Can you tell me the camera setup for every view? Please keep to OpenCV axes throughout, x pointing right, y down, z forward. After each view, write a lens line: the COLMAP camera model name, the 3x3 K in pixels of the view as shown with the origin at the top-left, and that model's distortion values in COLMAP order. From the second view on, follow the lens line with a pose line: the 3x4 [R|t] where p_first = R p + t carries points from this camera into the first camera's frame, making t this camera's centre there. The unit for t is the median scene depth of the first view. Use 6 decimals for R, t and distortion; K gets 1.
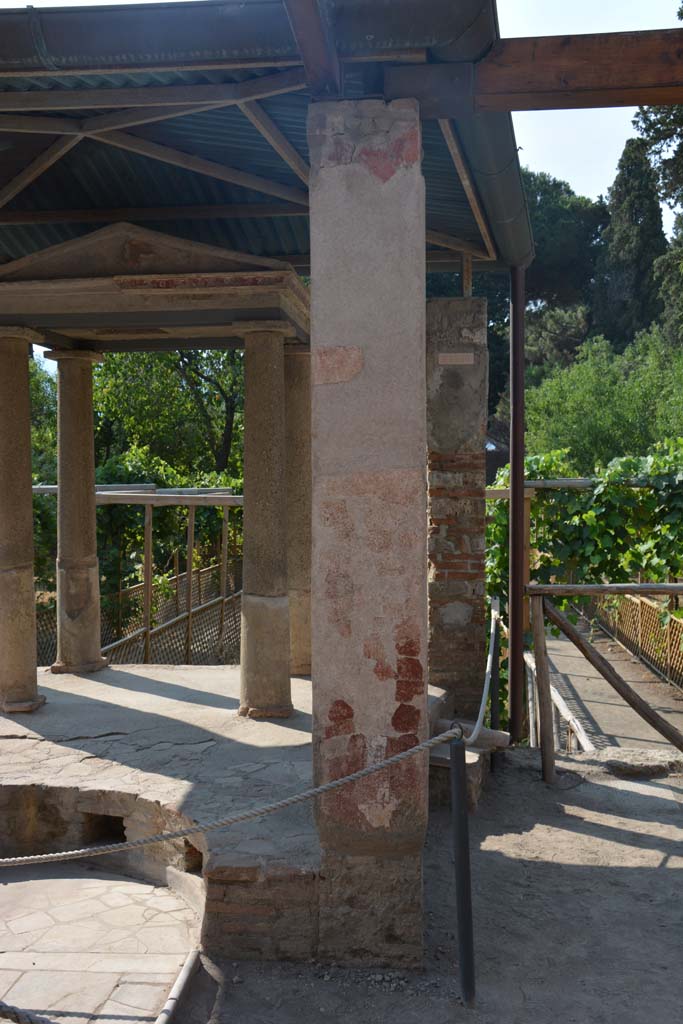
lens RADIAL K [[1057.4, 0, 333.4], [0, 1057.4, 511.9], [0, 0, 1]] dist [0.015157, 0.000000]
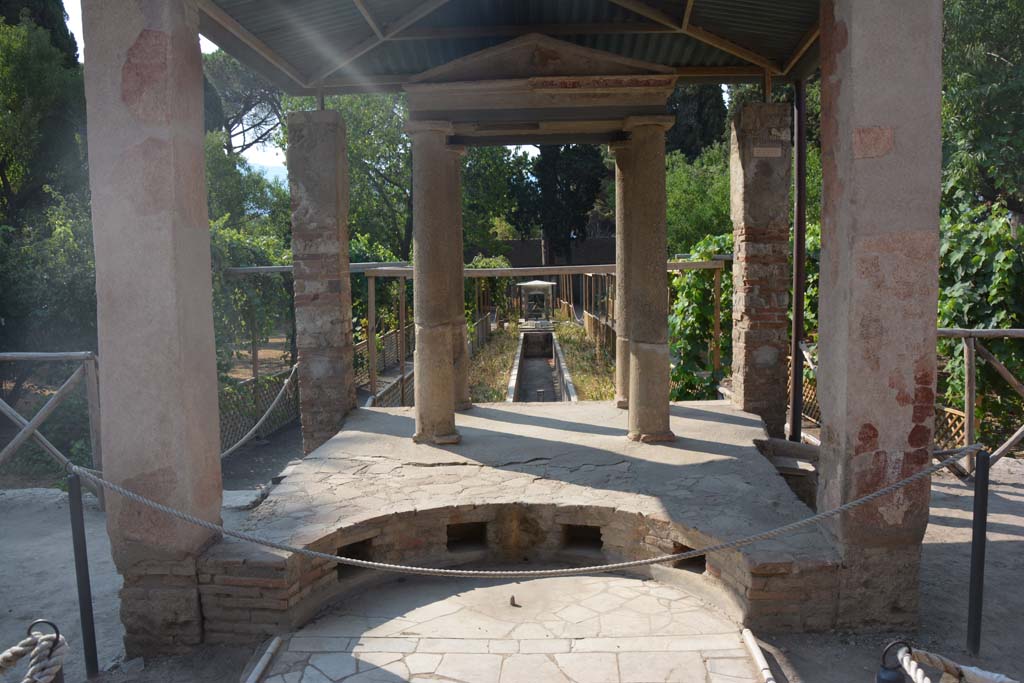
lens RADIAL K [[799.5, 0, 517.4], [0, 799.5, 339.8], [0, 0, 1]] dist [-0.113409, 0.044077]
pose [[0.996589, -0.019765, 0.080119, -0.350792], [0.014350, 0.997609, 0.067611, 0.012839], [-0.081264, -0.066231, 0.994490, 0.117313]]
